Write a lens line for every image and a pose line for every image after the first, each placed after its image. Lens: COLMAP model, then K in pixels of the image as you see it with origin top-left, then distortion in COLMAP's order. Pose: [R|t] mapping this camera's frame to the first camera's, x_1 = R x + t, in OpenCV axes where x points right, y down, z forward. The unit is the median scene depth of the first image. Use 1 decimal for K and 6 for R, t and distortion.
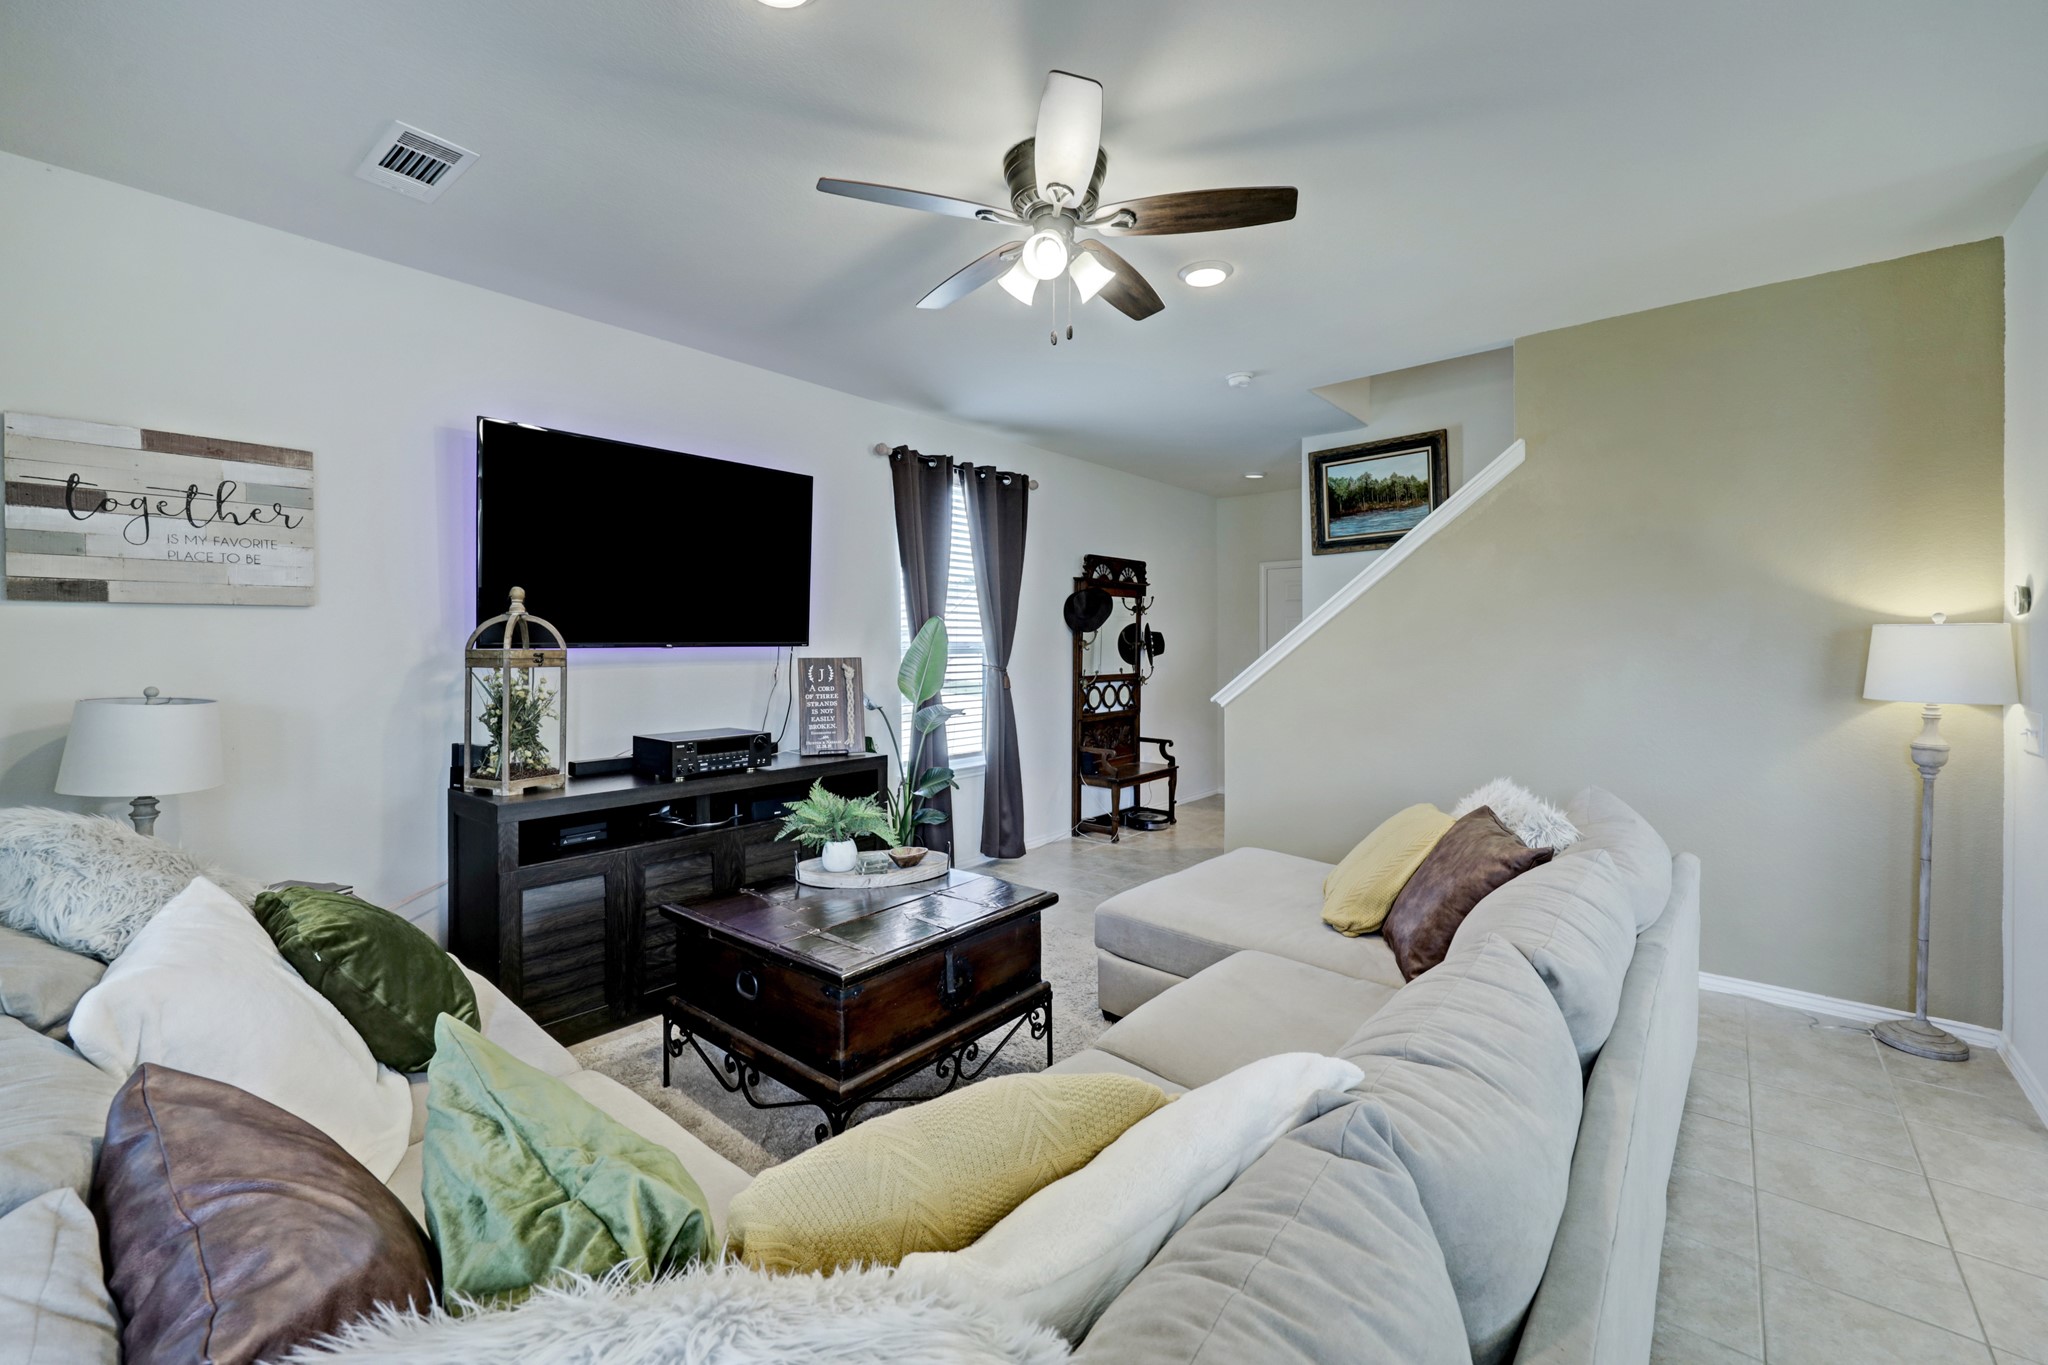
lens RADIAL K [[822.9, 0, 1028.3], [0, 822.9, 670.5], [0, 0, 1]] dist [-0.002780, -0.000358]
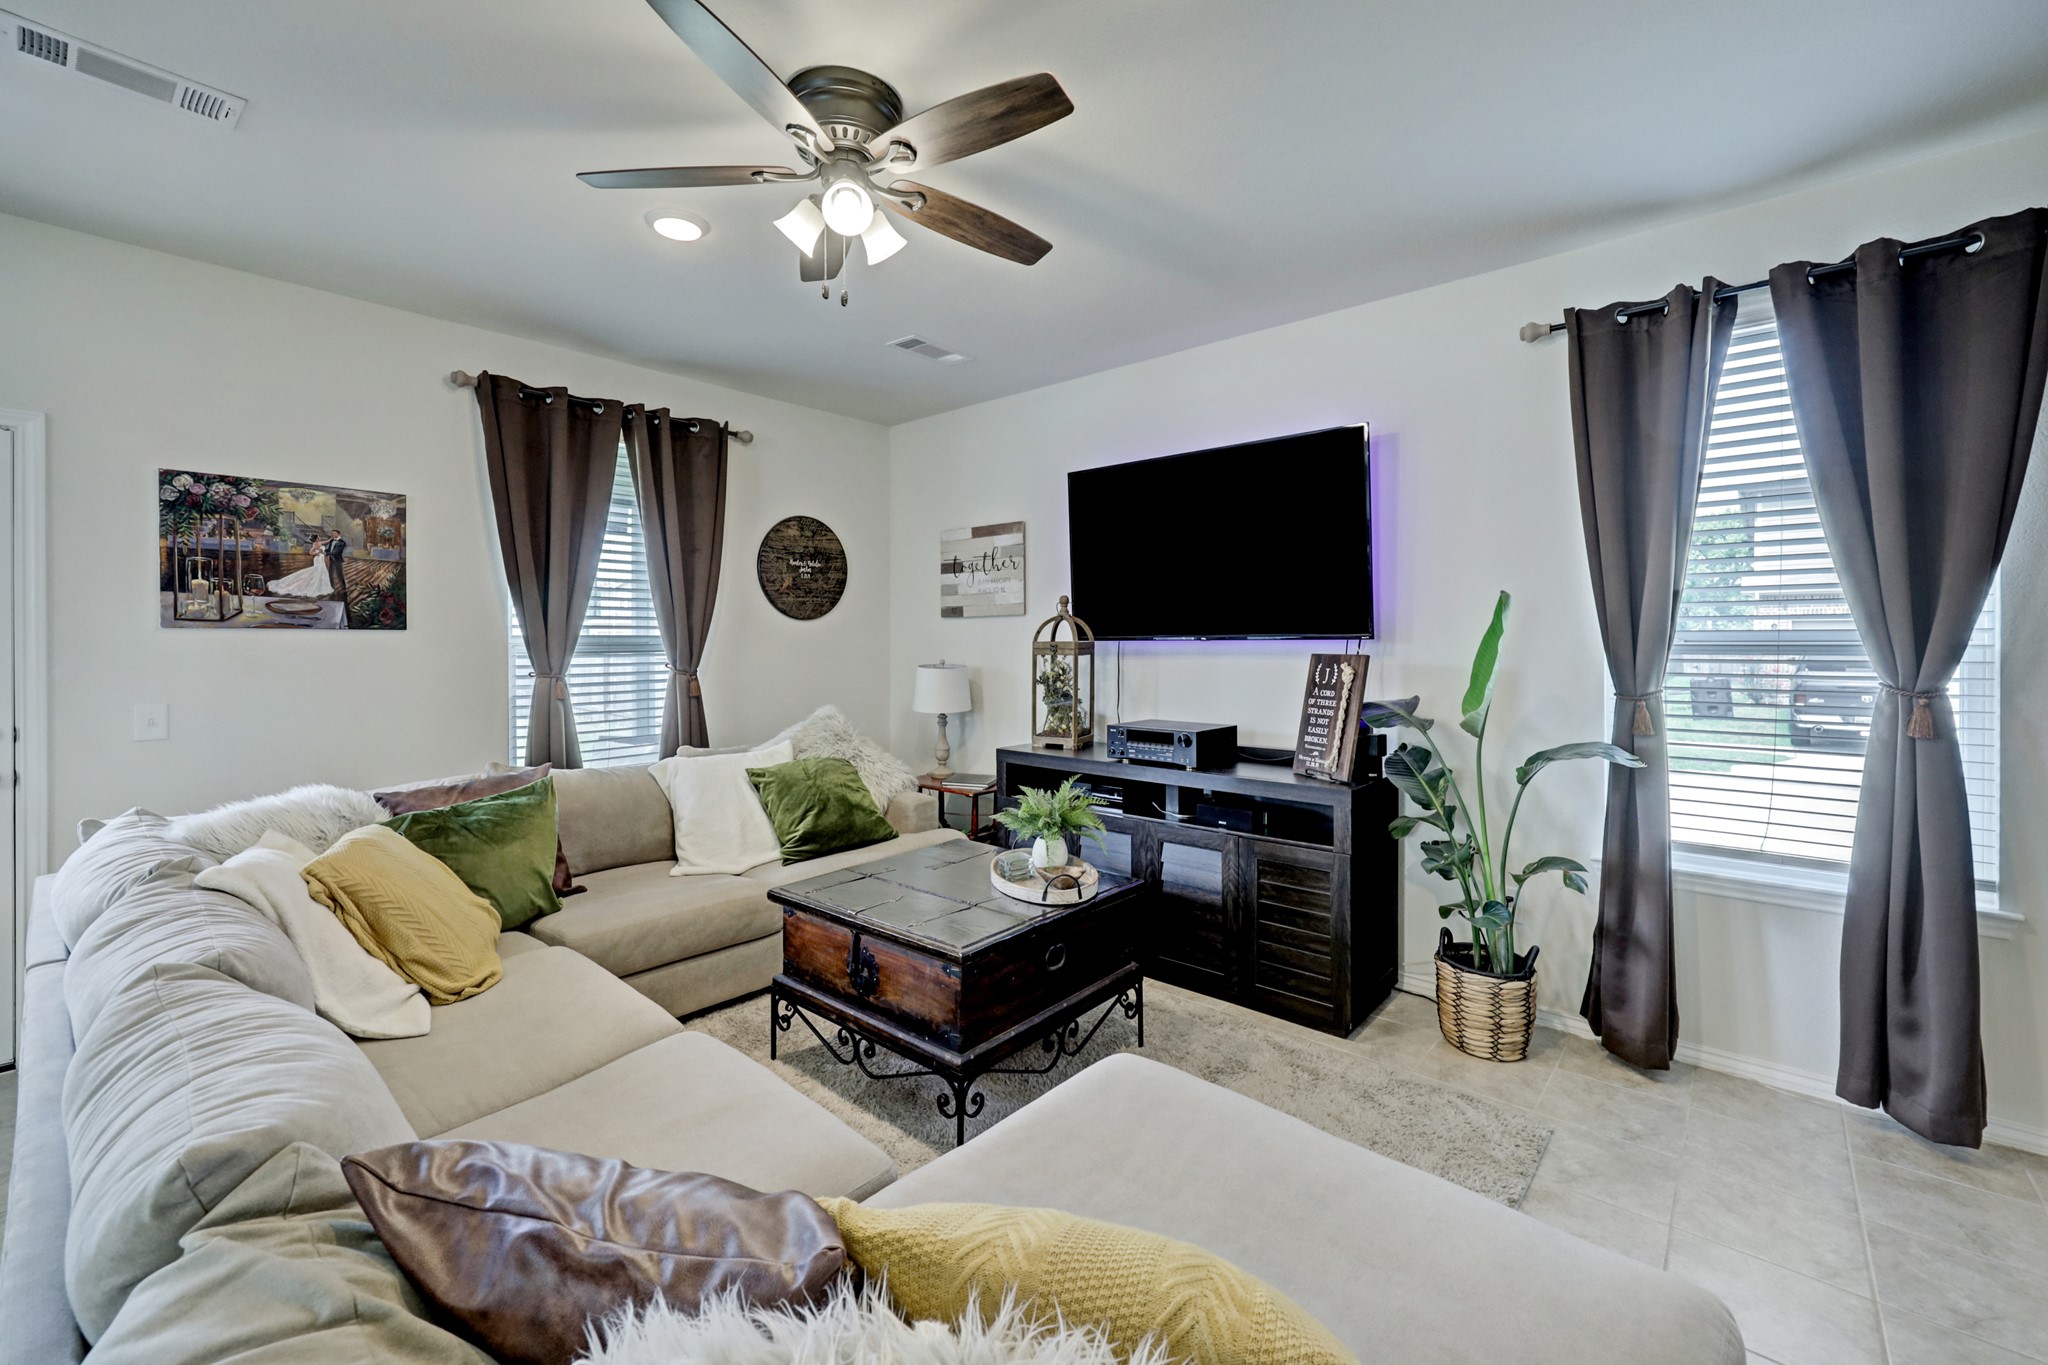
lens RADIAL K [[822.9, 0, 1023.1], [0, 822.9, 651.2], [0, 0, 1]] dist [-0.002780, -0.000358]
pose [[-0.015334, 0.021854, -0.999644, 0.725361], [-0.024588, 0.999451, 0.022227, -0.037421], [0.999580, 0.024920, -0.014788, 0.939642]]
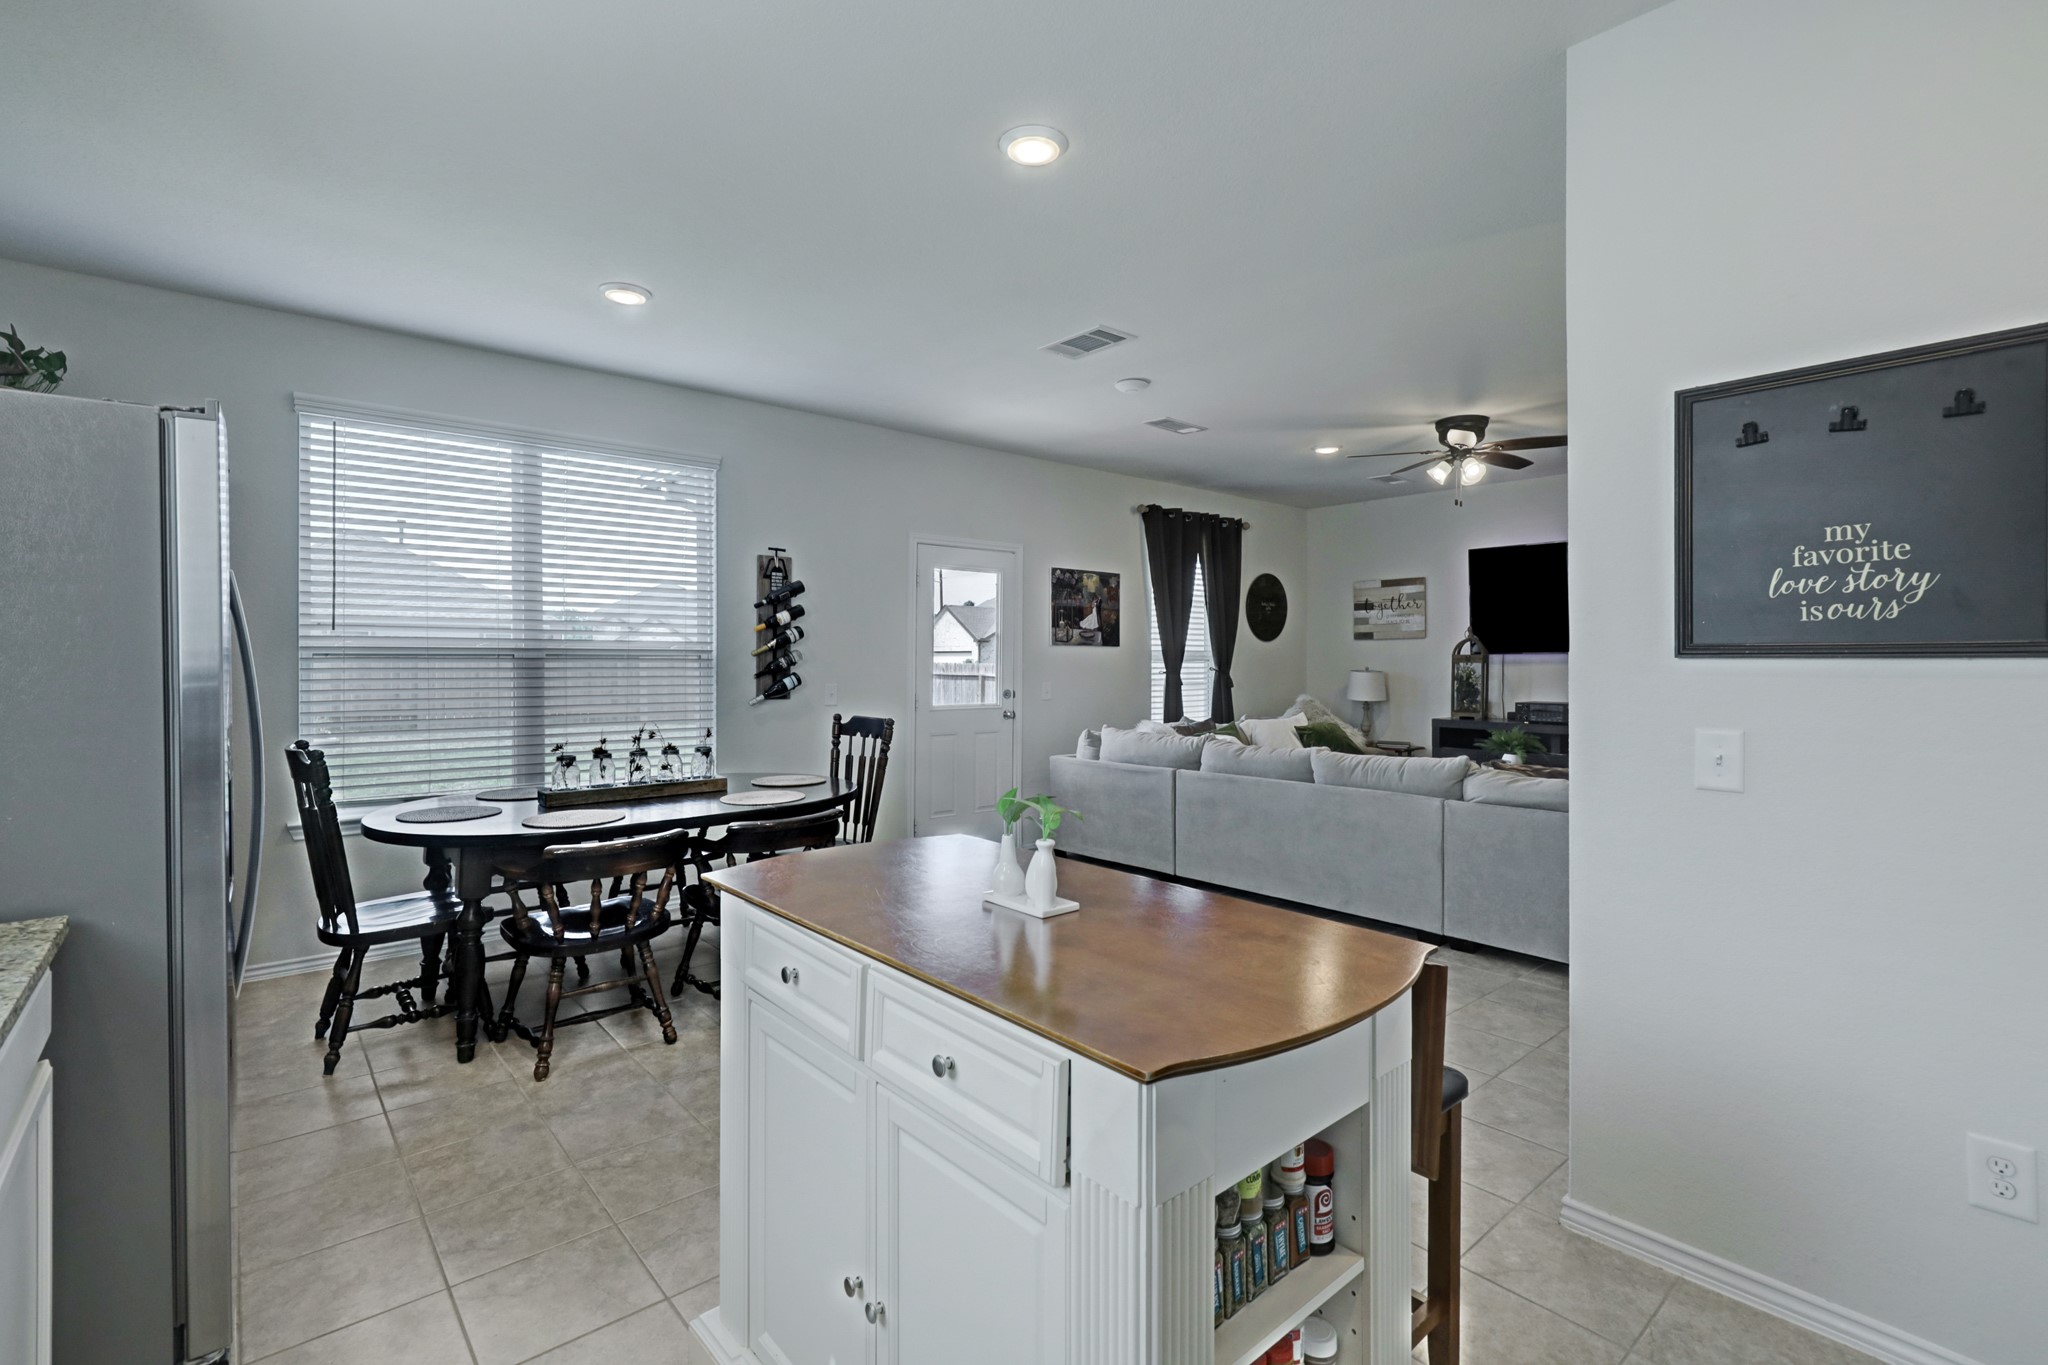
lens RADIAL K [[918.1, 0, 1026.4], [0, 918.1, 662.7], [0, 0, 1]] dist [-0.002868, 0.000331]
pose [[-0.149846, 0.008196, -0.988675, 1.969476], [-0.026542, 0.999572, 0.012309, -0.001538], [0.988353, 0.028086, -0.149564, 0.184826]]
